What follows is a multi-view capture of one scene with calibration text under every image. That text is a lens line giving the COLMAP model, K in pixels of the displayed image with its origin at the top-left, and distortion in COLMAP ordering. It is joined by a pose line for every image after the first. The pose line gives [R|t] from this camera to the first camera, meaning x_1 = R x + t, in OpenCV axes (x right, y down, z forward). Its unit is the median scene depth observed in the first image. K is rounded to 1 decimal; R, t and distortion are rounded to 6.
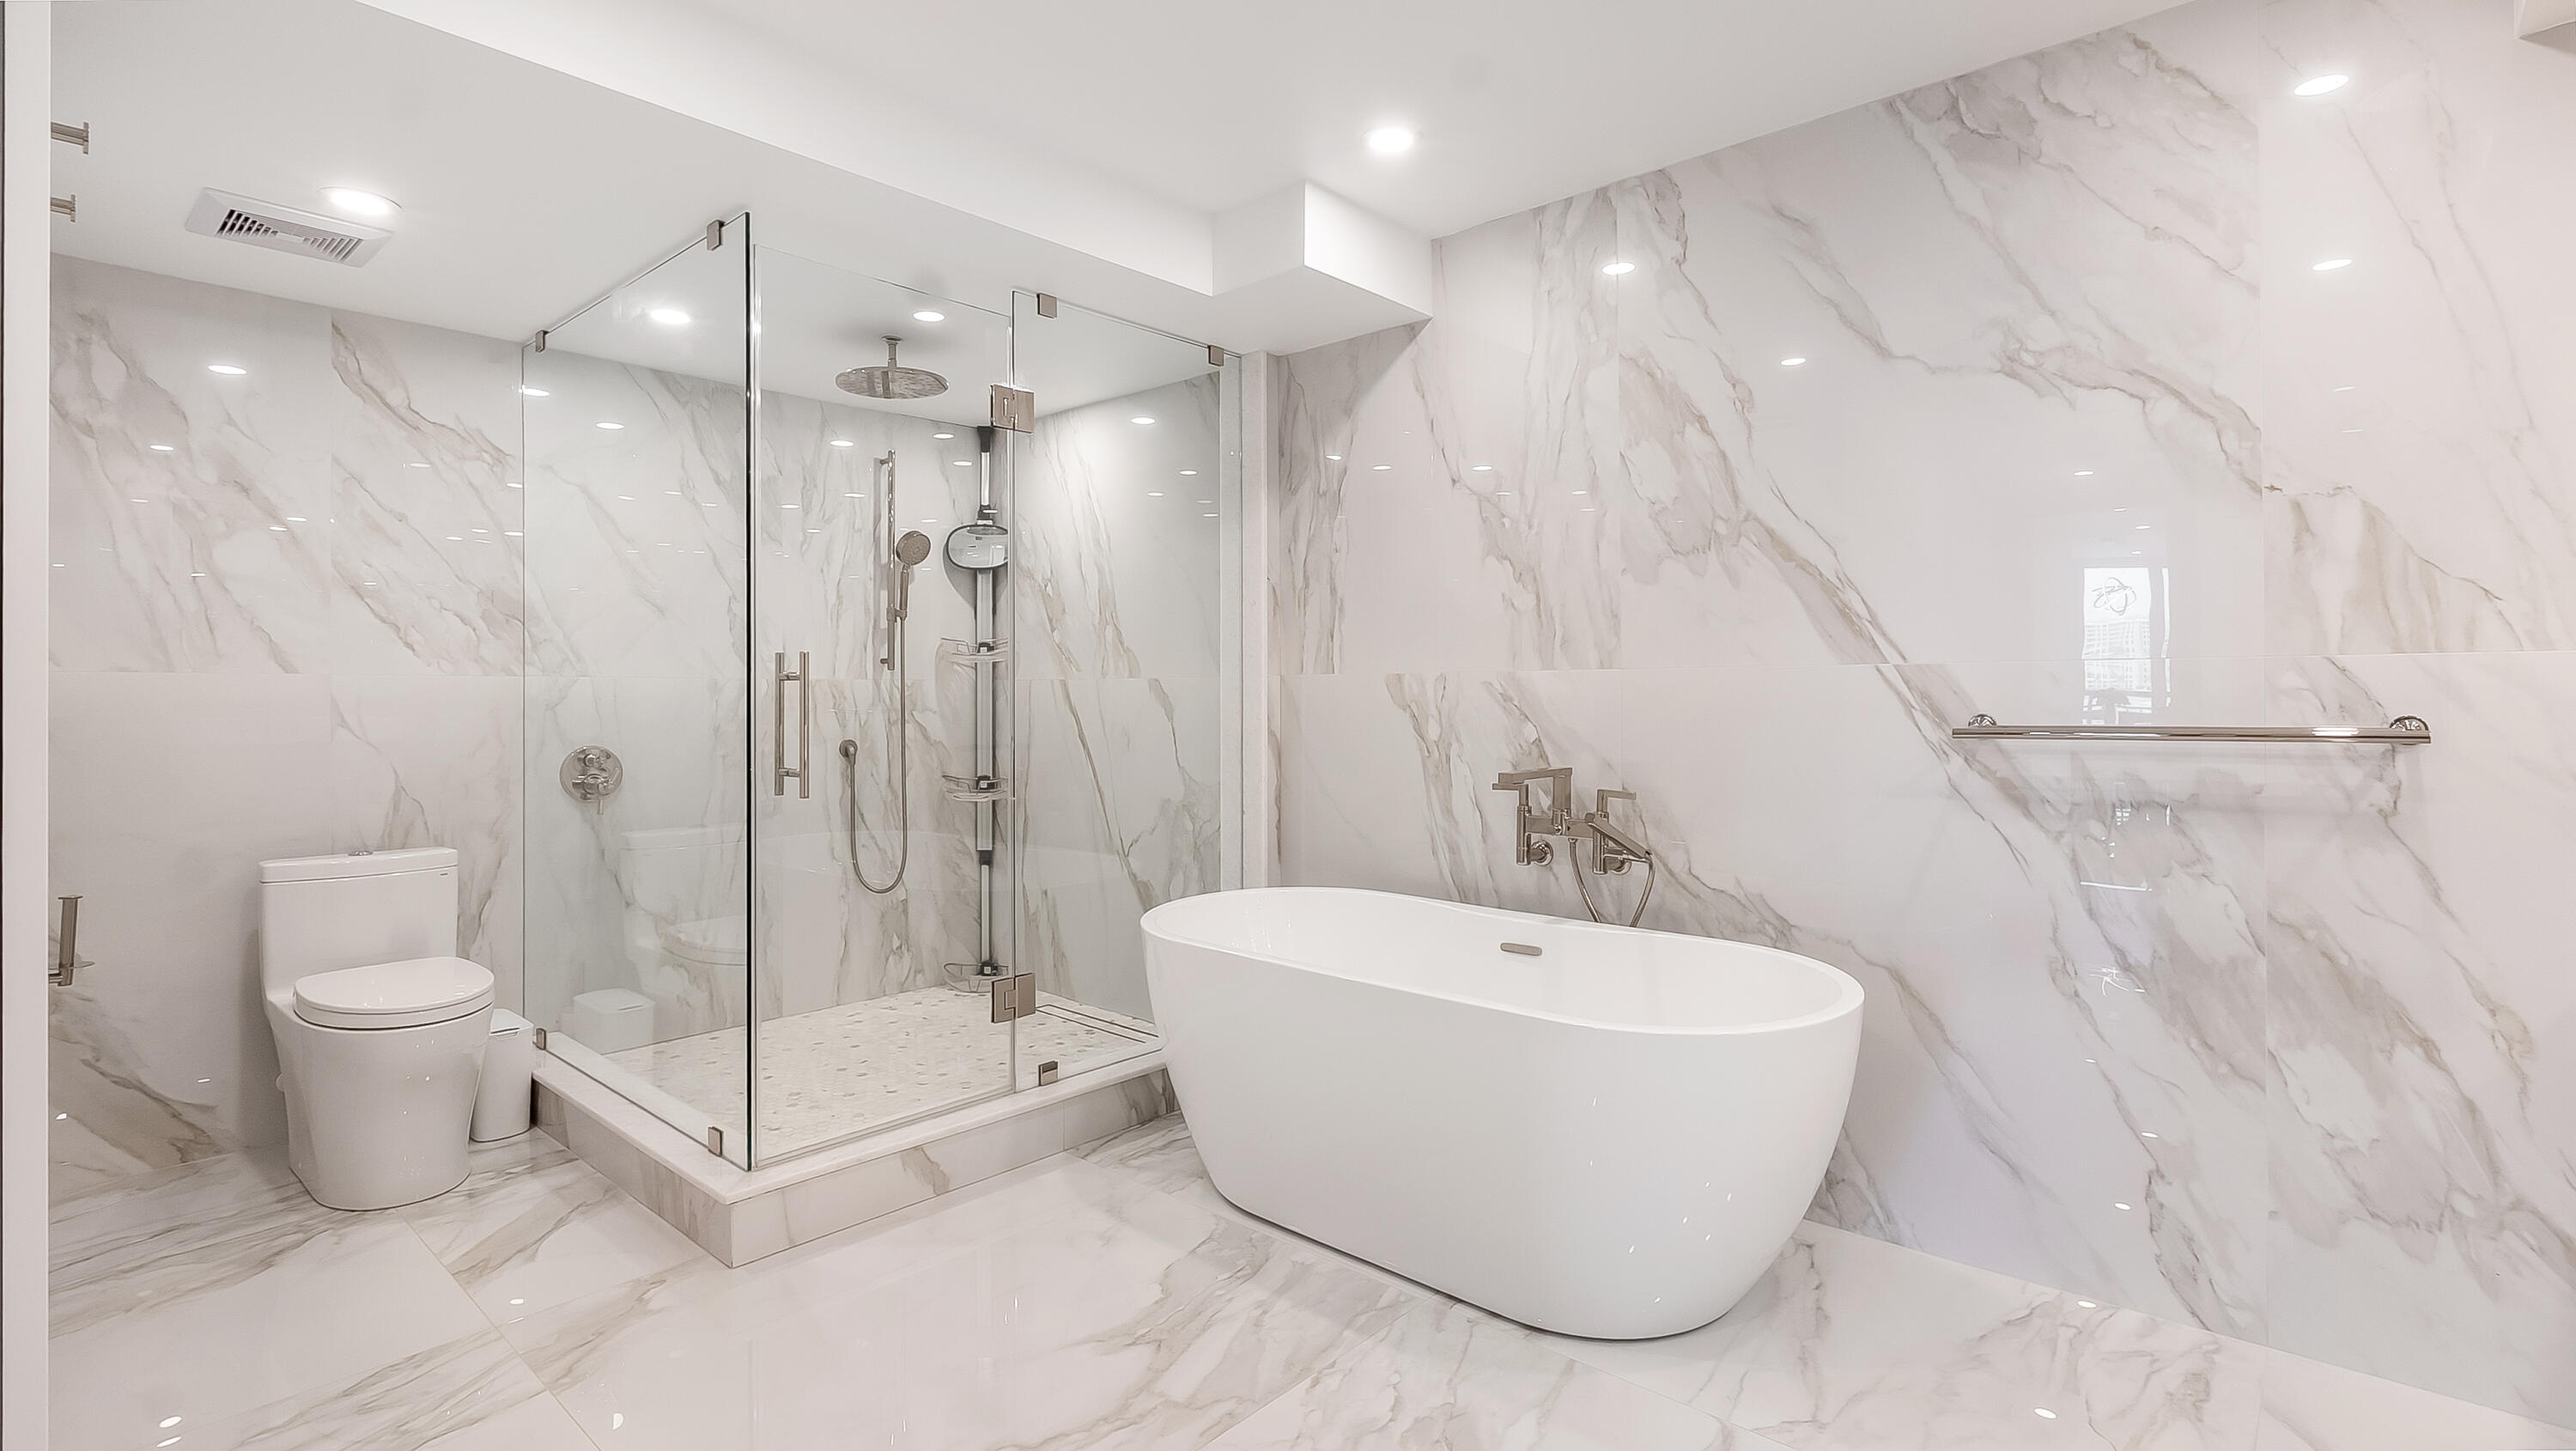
lens RADIAL K [[1205.1, 0, 1294.0], [0, 1205.1, 682.4], [0, 0, 1]] dist [-0.006247, 0.000733]
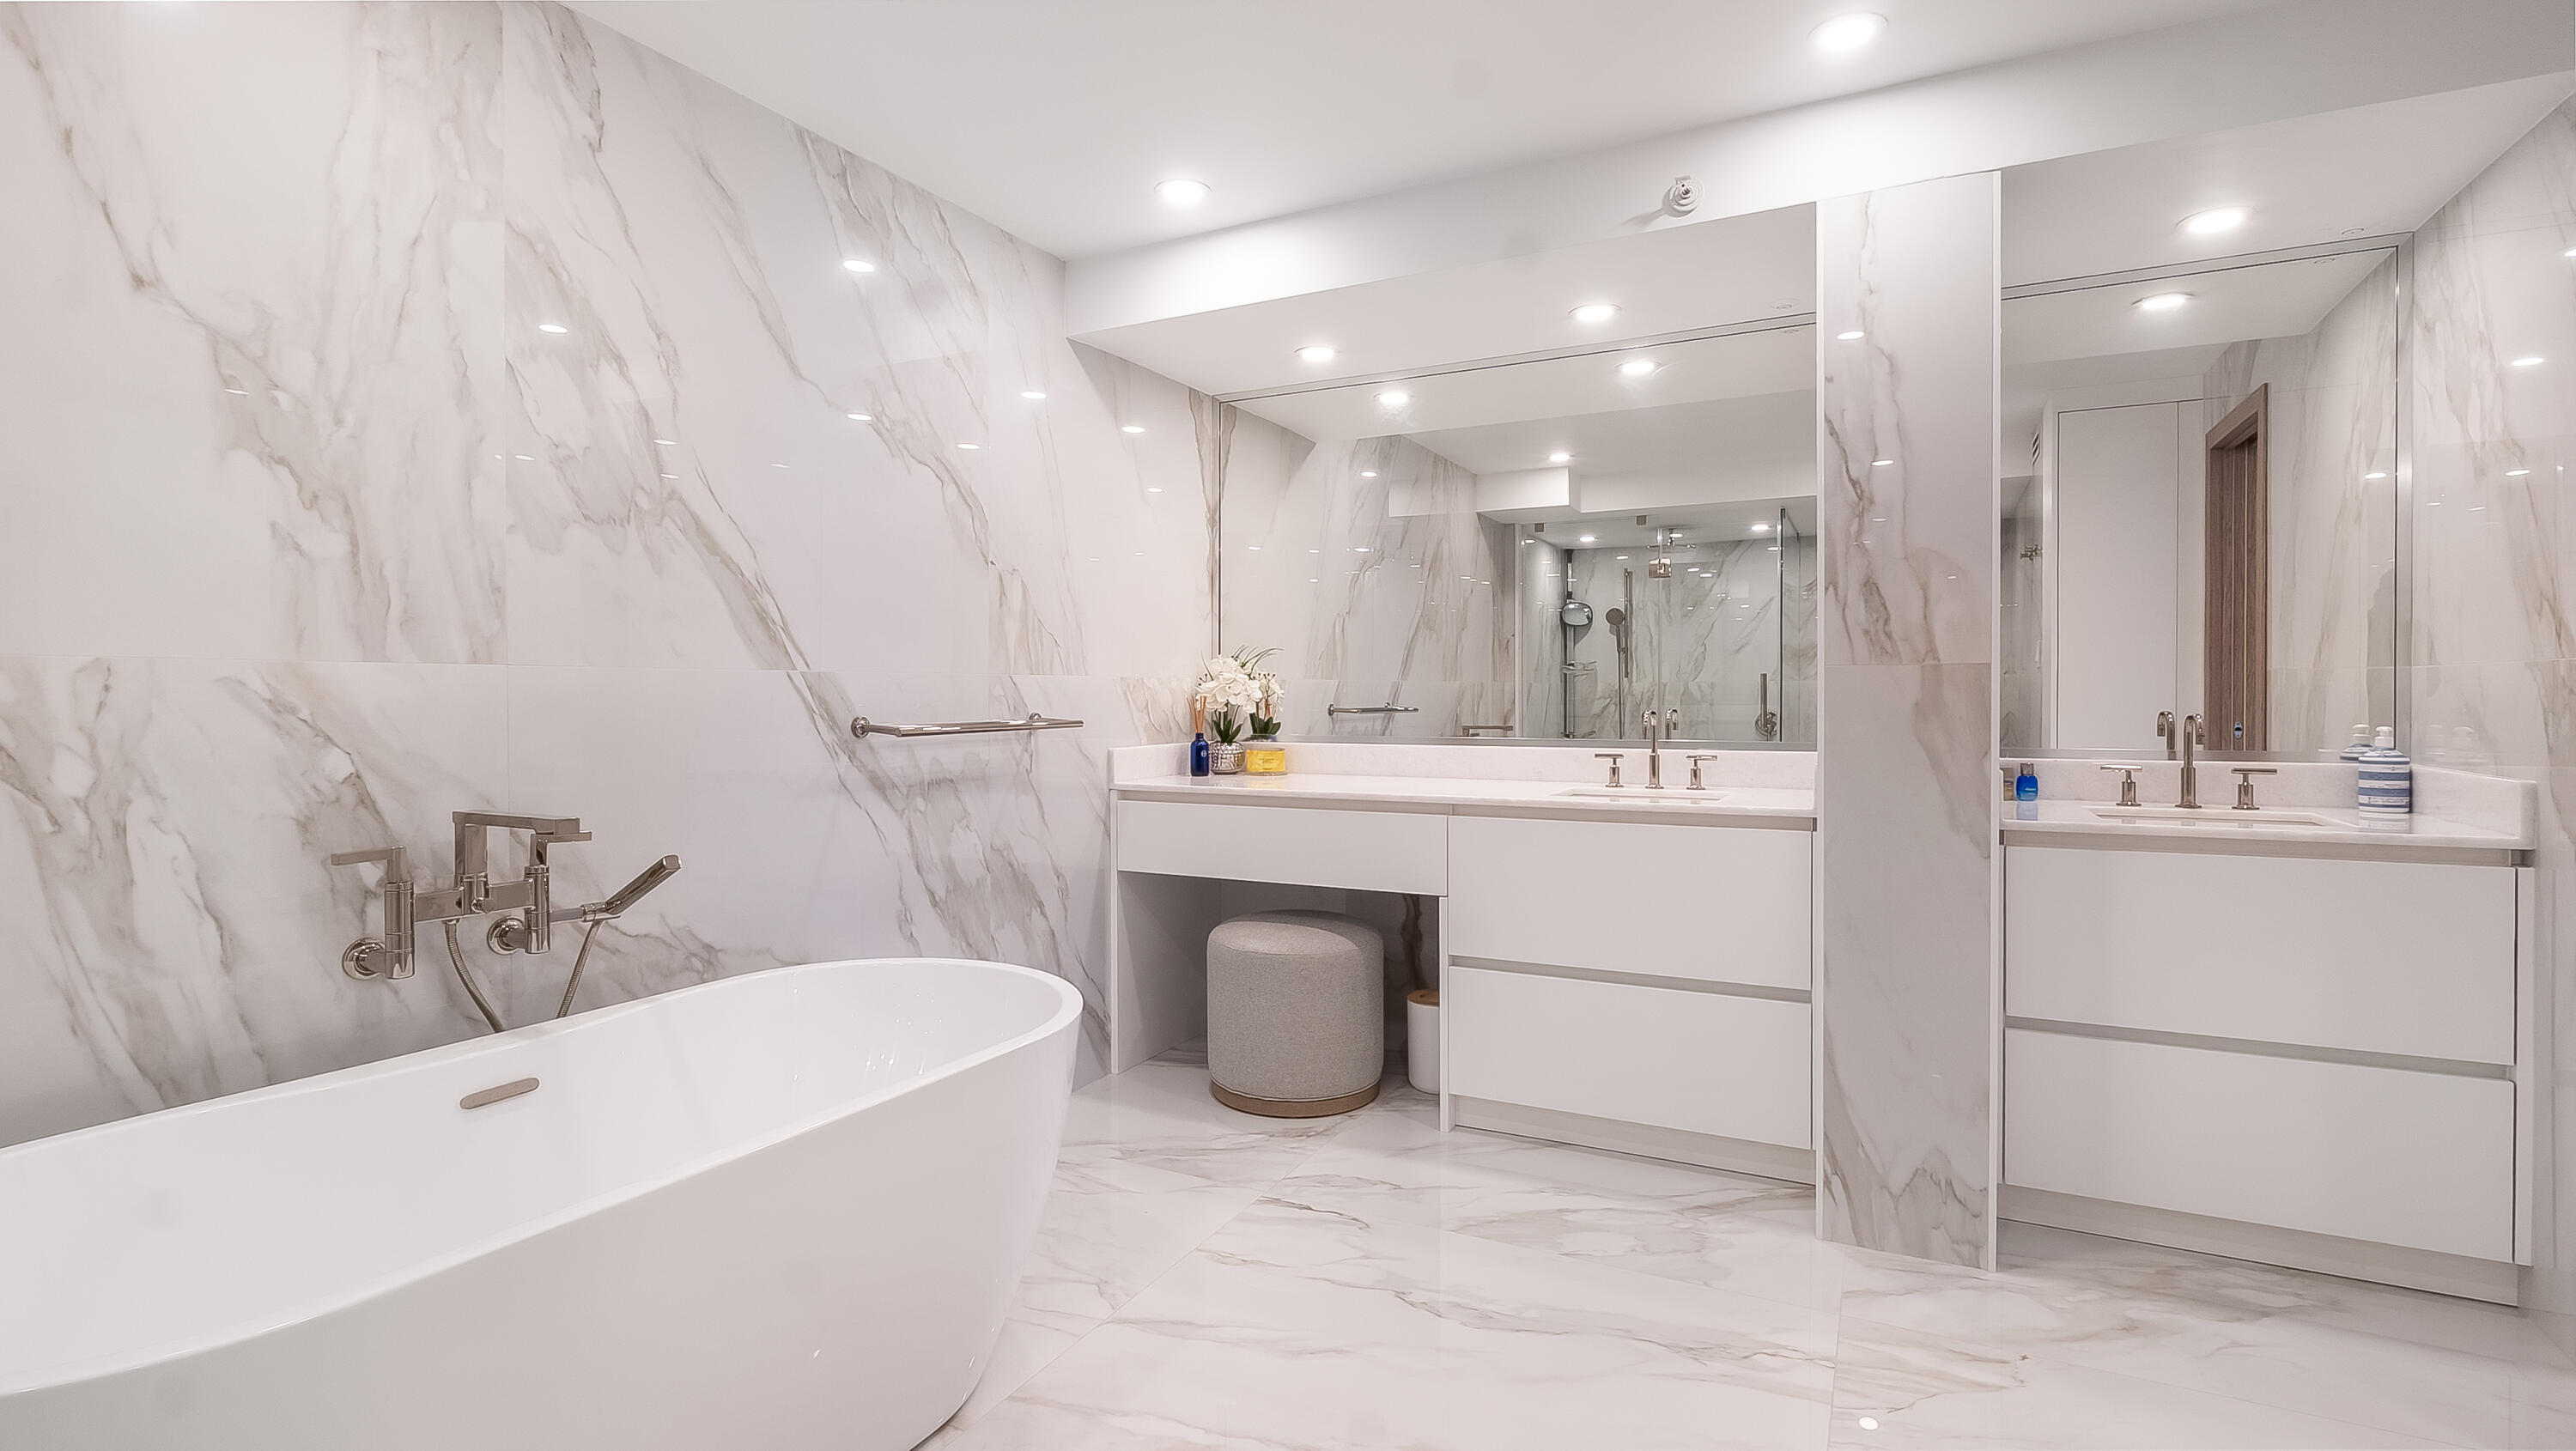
lens RADIAL K [[1193.3, 0, 1289.3], [0, 1193.3, 712.4], [0, 0, 1]] dist [-0.005228, 0.000387]
pose [[-0.254730, -0.007100, 0.966986, -0.610526], [-0.003101, 0.999974, 0.006526, 0.012652], [-0.967007, -0.001336, -0.254745, 0.850092]]
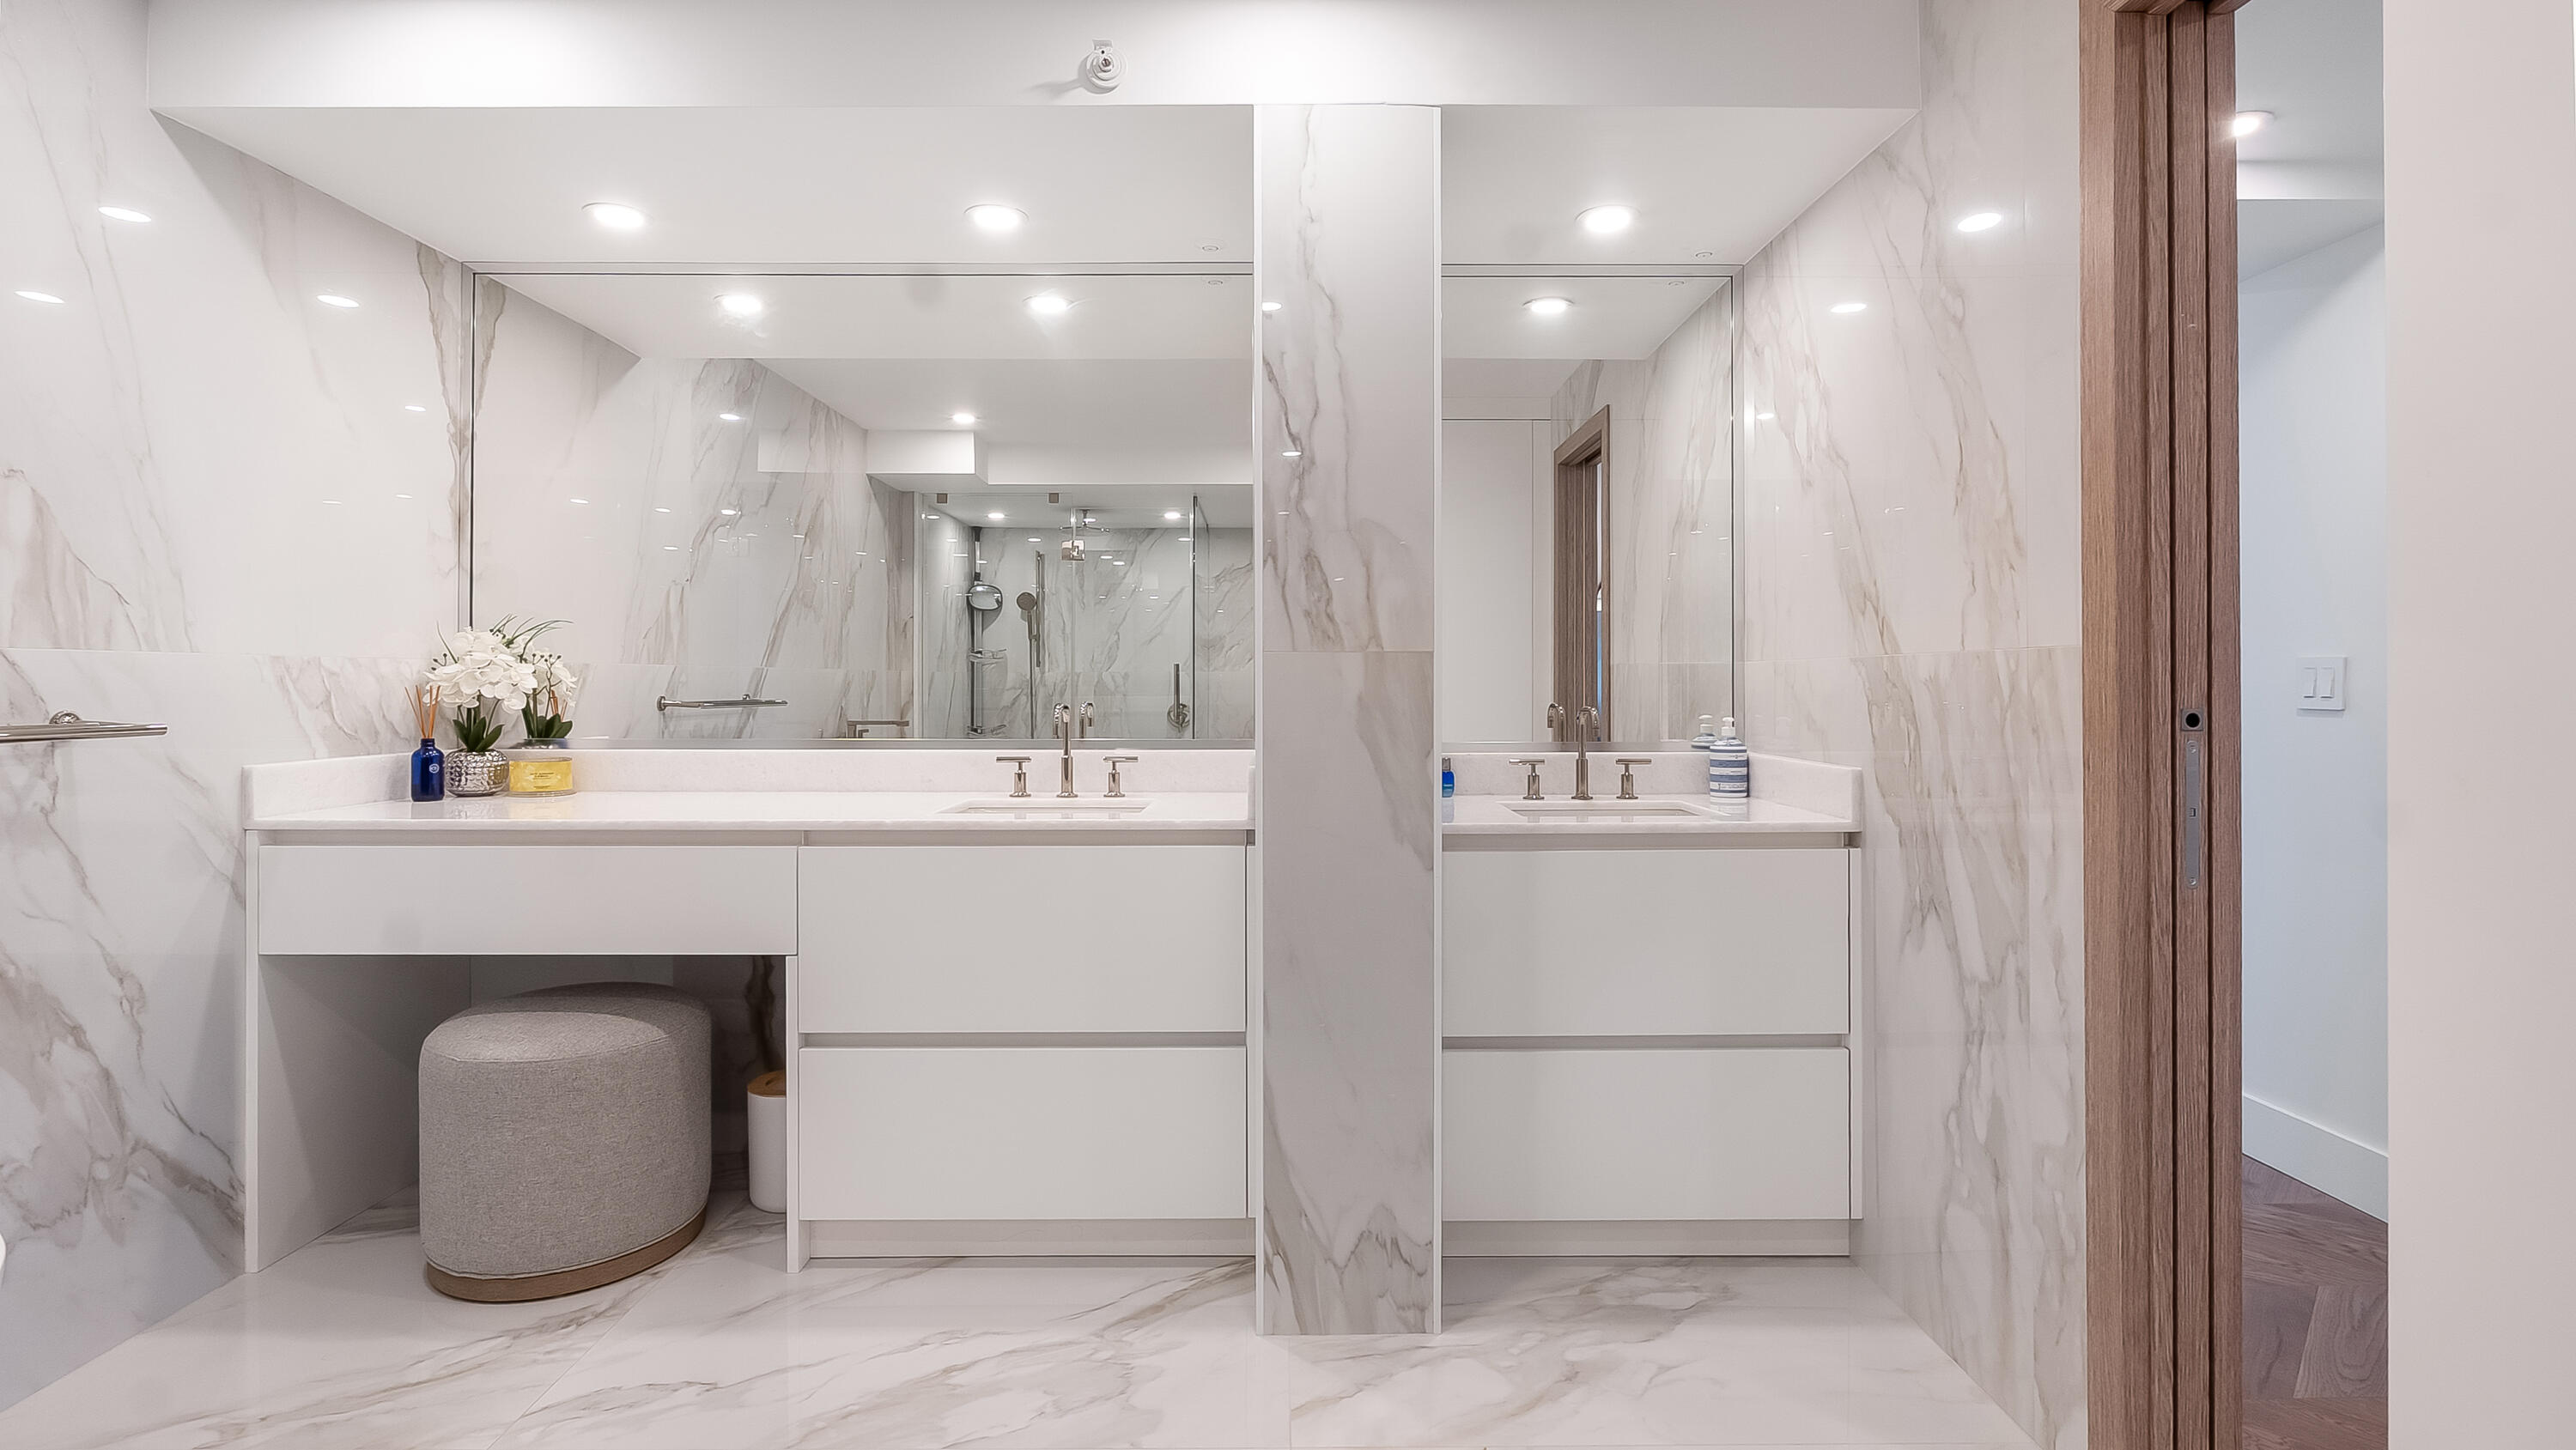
lens RADIAL K [[1205.1, 0, 1294.0], [0, 1205.1, 681.9], [0, 0, 1]] dist [-0.006247, 0.000733]
pose [[-0.674649, 0.007505, 0.738101, -0.402536], [-0.002337, 0.999922, -0.012304, 0.010392], [-0.738135, -0.010026, -0.674578, 0.721093]]
